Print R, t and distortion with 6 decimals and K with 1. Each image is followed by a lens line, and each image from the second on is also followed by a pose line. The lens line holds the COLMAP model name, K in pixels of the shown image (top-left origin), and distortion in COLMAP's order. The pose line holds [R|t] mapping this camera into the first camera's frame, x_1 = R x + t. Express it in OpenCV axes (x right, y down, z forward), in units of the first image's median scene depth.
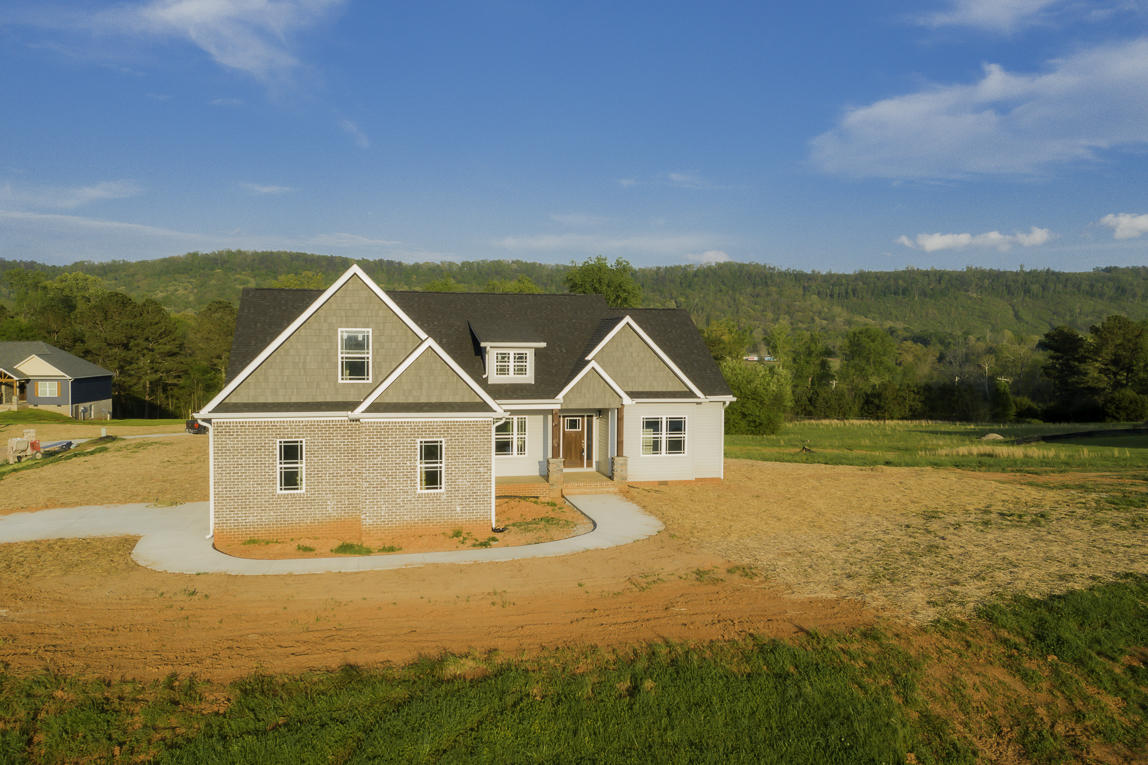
lens RADIAL K [[904.9, 0, 574.0], [0, 904.9, 382.5], [0, 0, 1]] dist [-0.002438, -0.001781]
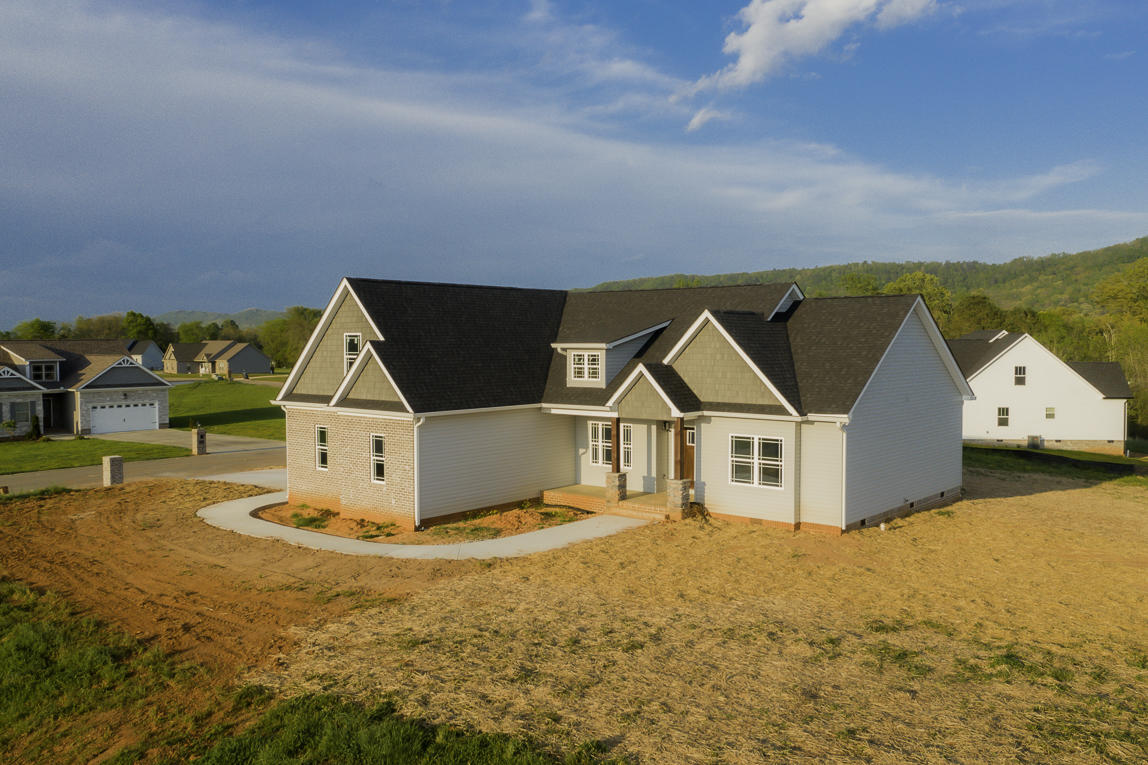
lens RADIAL K [[952.1, 0, 574.0], [0, 952.1, 382.5], [0, 0, 1]] dist [-0.006149, 0.001573]
pose [[0.584568, 0.027686, -0.810873, 0.670748], [-0.027398, 0.999521, 0.014375, -0.016536], [0.810882, 0.013813, 0.585046, 0.387987]]
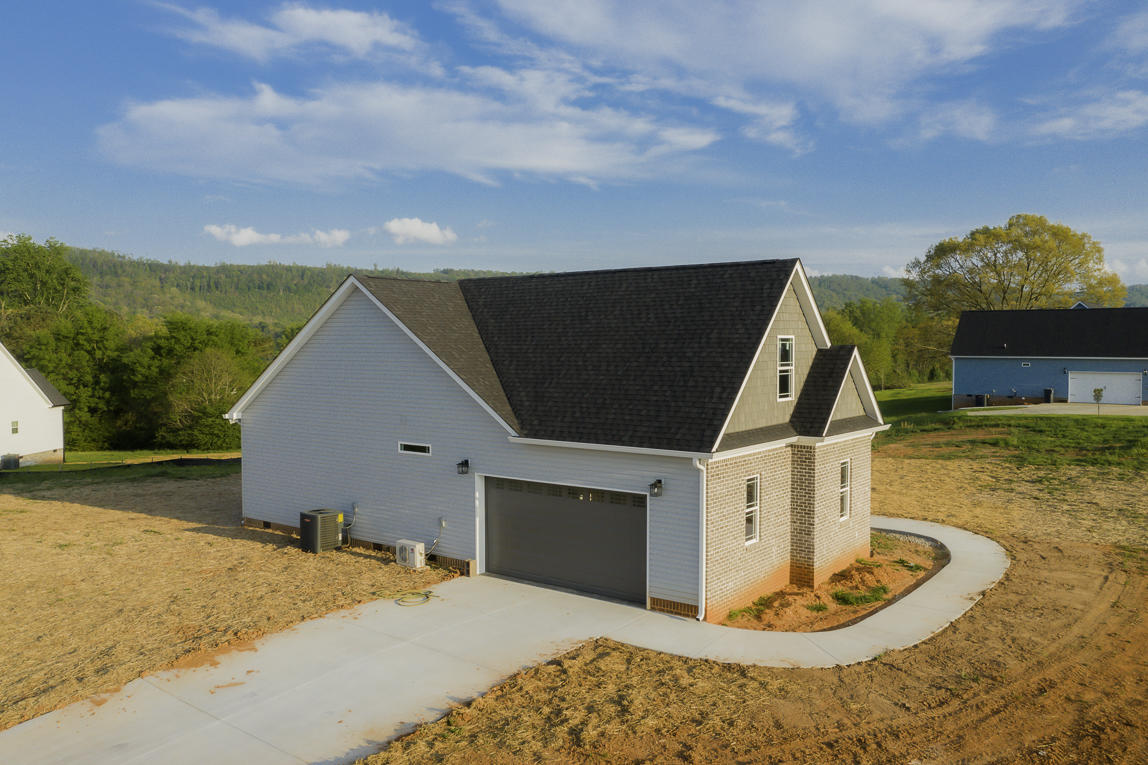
lens RADIAL K [[928.9, 0, 574.0], [0, 928.9, 382.5], [0, 0, 1]] dist [-0.001935, -0.008024]
pose [[0.778923, -0.037741, 0.625982, -0.690154], [0.035454, 0.999241, 0.016130, -0.027627], [-0.626116, 0.009630, 0.779670, 0.340401]]
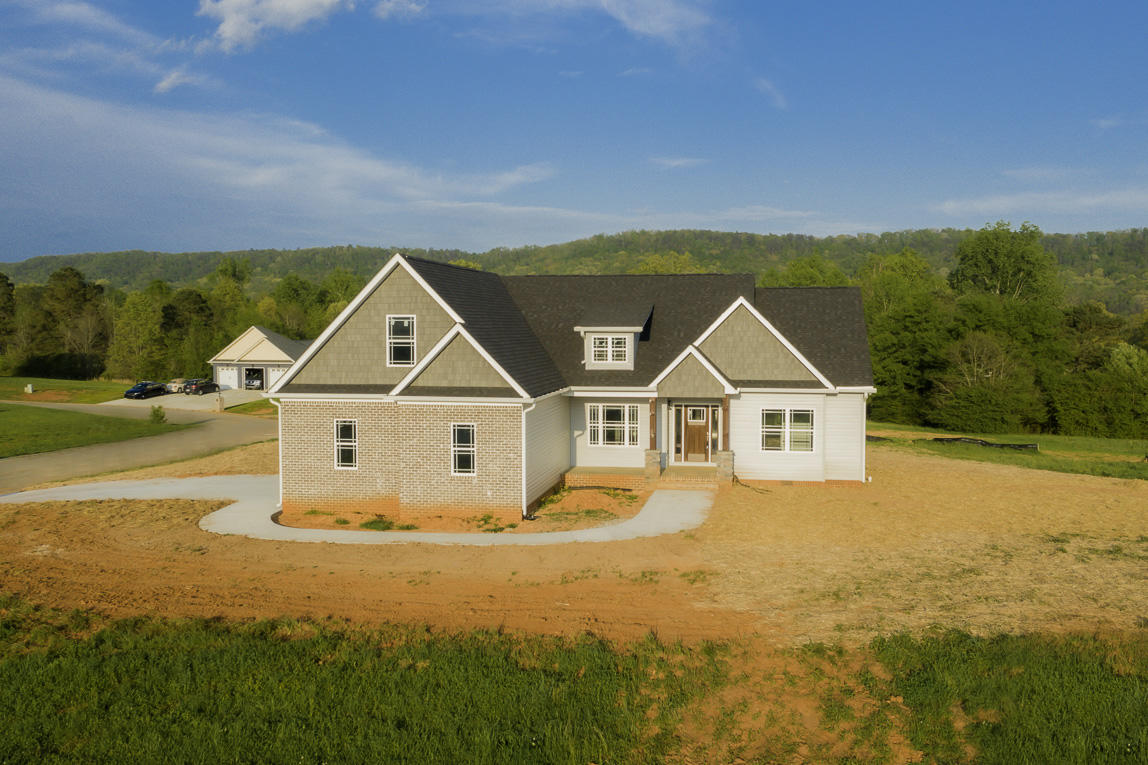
lens RADIAL K [[1005.8, 0, 606.0], [0, 1005.8, 364.8], [0, 0, 1]] dist [-0.003942, -0.003459]
pose [[0.923053, 0.007985, -0.384590, 0.314136], [-0.009960, 0.999945, -0.003145, -0.000672], [0.384544, 0.006734, 0.923082, 0.014856]]
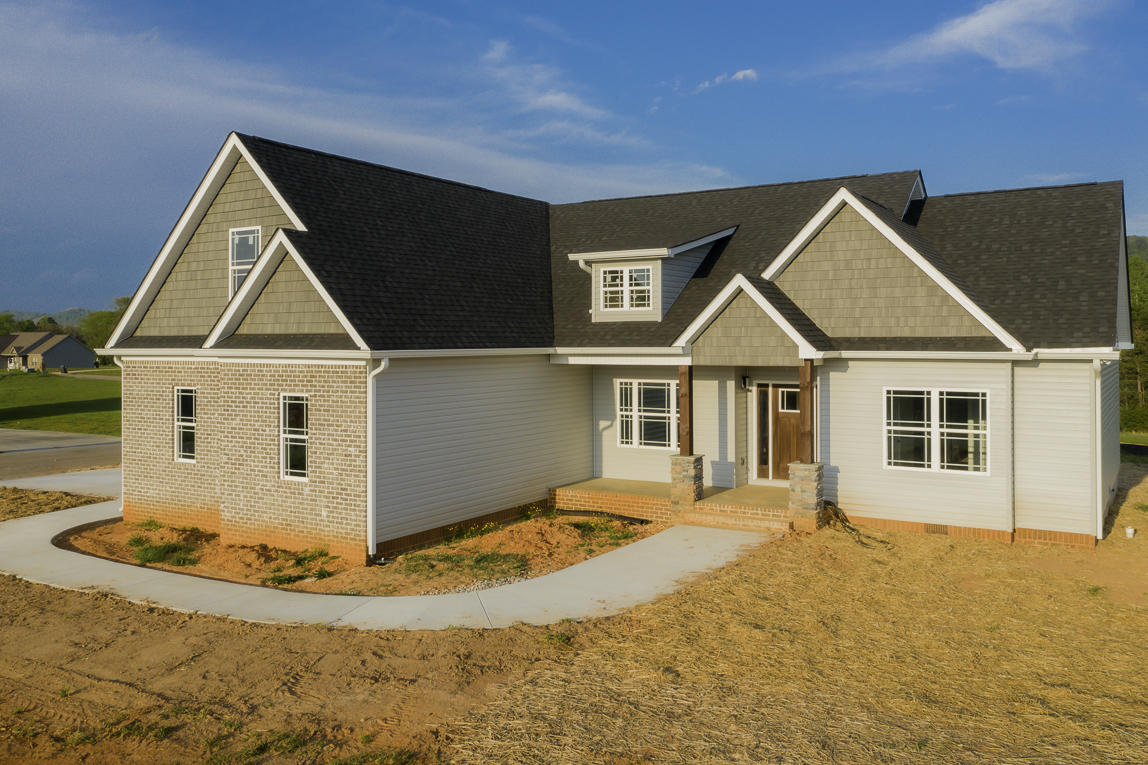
lens RADIAL K [[956.2, 0, 564.3], [0, 956.2, 327.4], [0, 0, 1]] dist [0.000303, -0.001395]
pose [[0.697848, -0.019436, -0.715982, 0.324971], [-0.022228, 0.998563, -0.048773, 0.033589], [0.715901, 0.049951, 0.696413, 0.501688]]
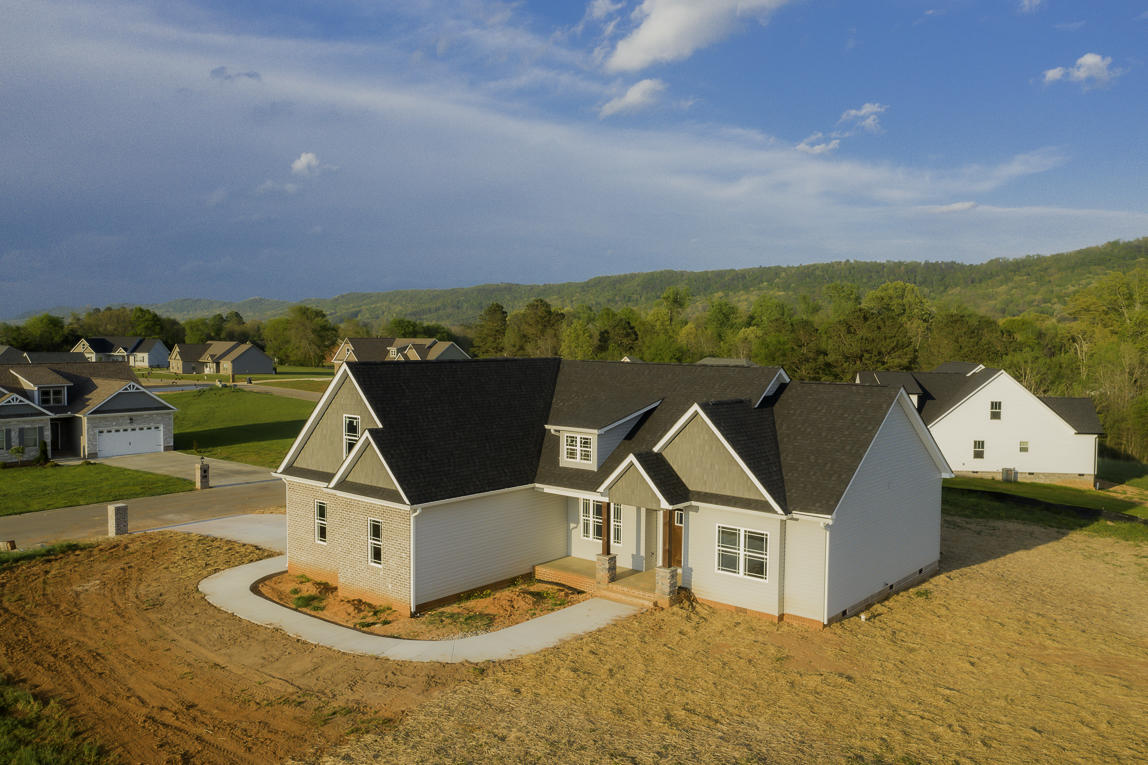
lens RADIAL K [[916.4, 0, 574.0], [0, 916.4, 382.5], [0, 0, 1]] dist [-0.004307, -0.000298]
pose [[0.591022, 0.043903, -0.805460, 0.661260], [-0.039479, 0.998896, 0.025478, -0.107307], [0.805689, 0.016741, 0.592102, 0.390127]]
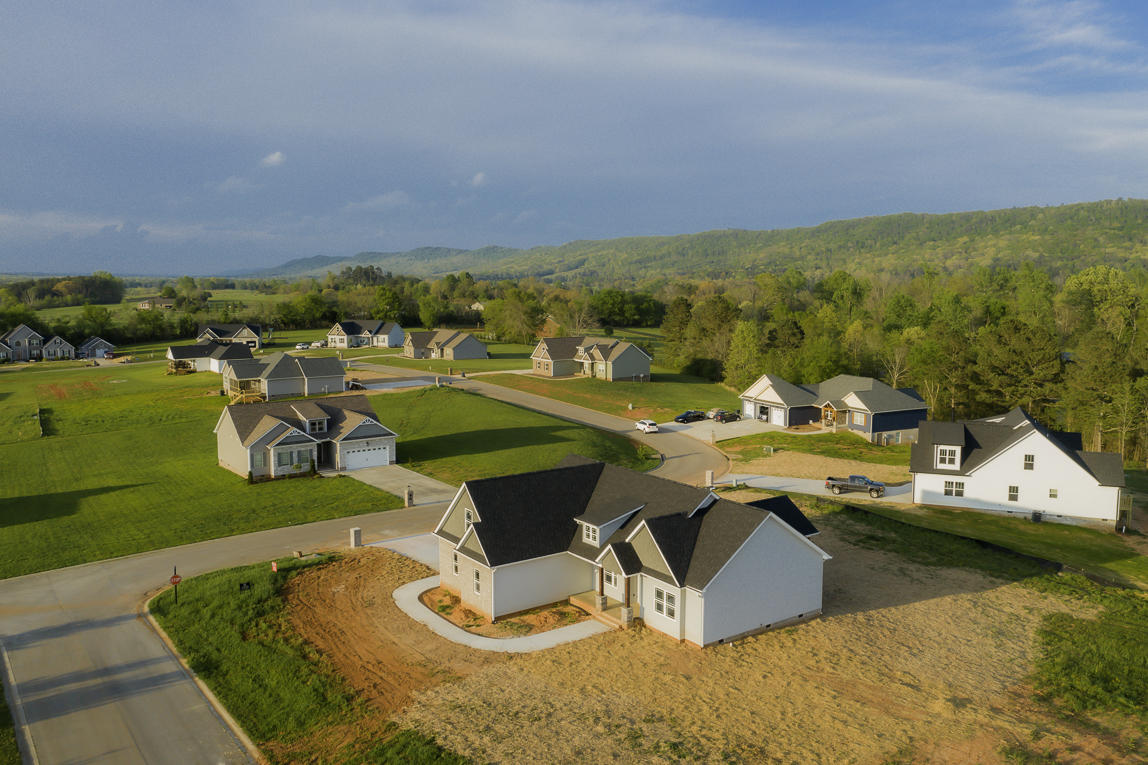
lens RADIAL K [[928.9, 0, 574.0], [0, 928.9, 382.5], [0, 0, 1]] dist [-0.001935, -0.008024]
pose [[0.378430, 0.102115, -0.919980, 1.393294], [-0.040334, 0.994771, 0.093825, -0.433554], [0.924751, 0.001600, 0.380570, 0.285427]]
